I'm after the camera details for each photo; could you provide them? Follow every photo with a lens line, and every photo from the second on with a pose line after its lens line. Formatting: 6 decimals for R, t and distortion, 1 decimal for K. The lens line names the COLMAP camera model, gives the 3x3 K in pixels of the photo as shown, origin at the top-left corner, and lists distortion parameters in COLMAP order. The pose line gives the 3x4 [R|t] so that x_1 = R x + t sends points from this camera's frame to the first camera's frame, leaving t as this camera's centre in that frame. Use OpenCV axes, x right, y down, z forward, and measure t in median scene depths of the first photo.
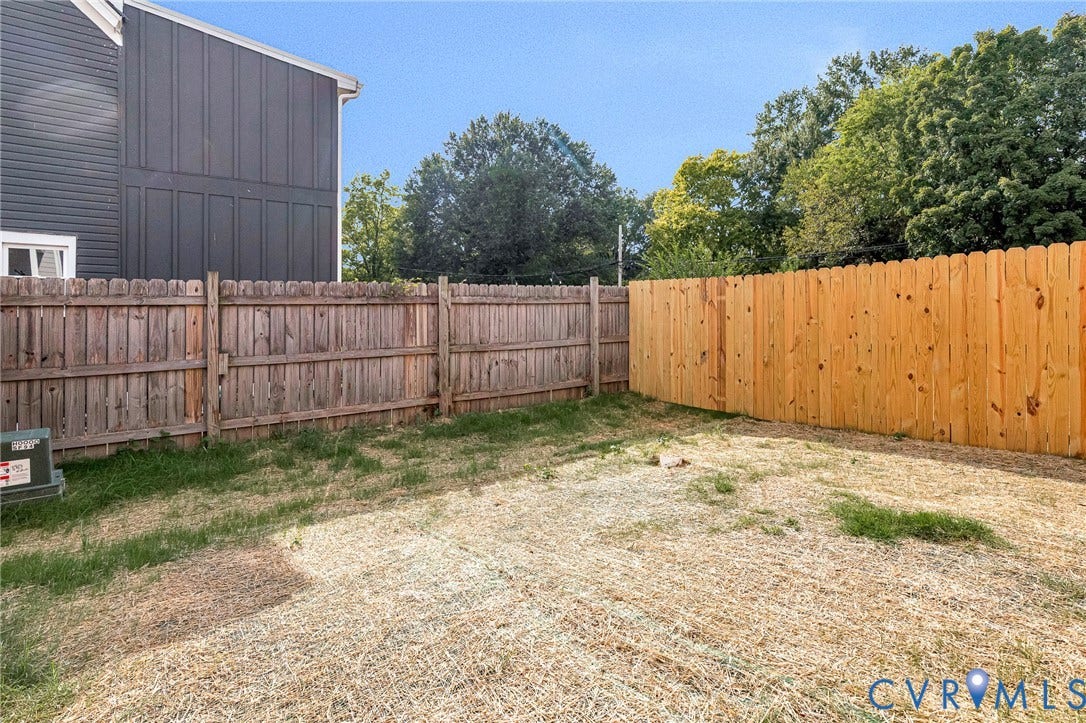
lens RADIAL K [[518.1, 0, 538.2], [0, 518.1, 313.9], [0, 0, 1]] dist [0.013341, -0.005917]
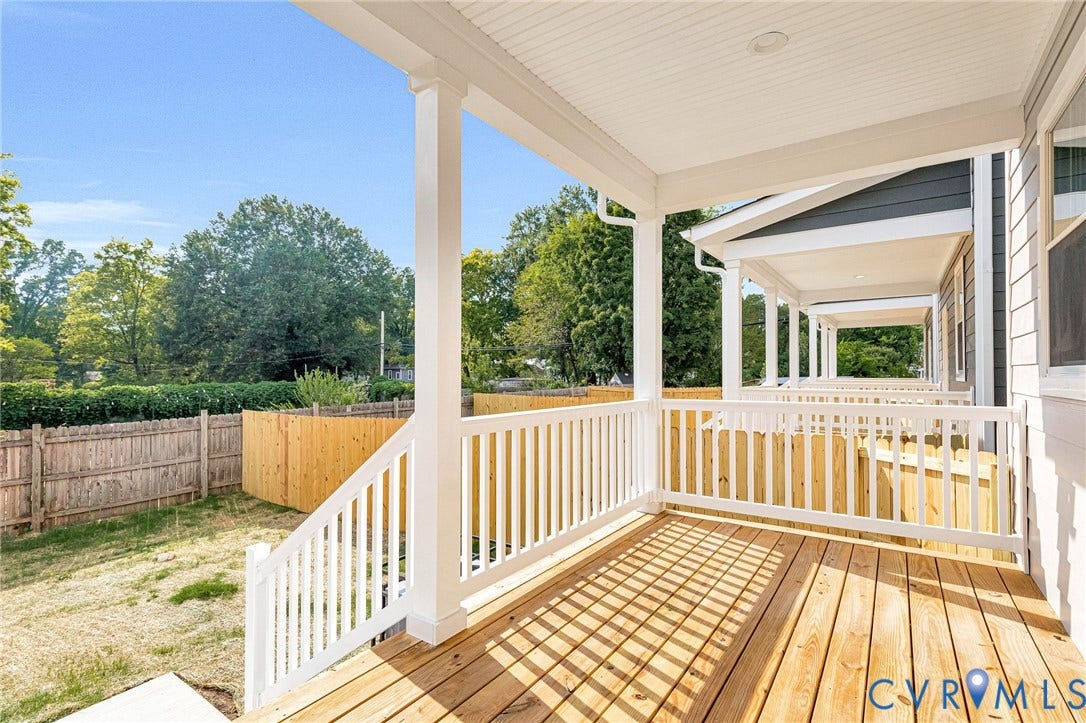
lens RADIAL K [[496.2, 0, 544.6], [0, 496.2, 362.4], [0, 0, 1]] dist [0.000328, -0.000447]
pose [[0.951368, 0.007841, 0.307956, 0.601684], [-0.007080, 0.999969, -0.003588, -0.215009], [-0.307975, 0.001234, 0.951394, -0.546649]]
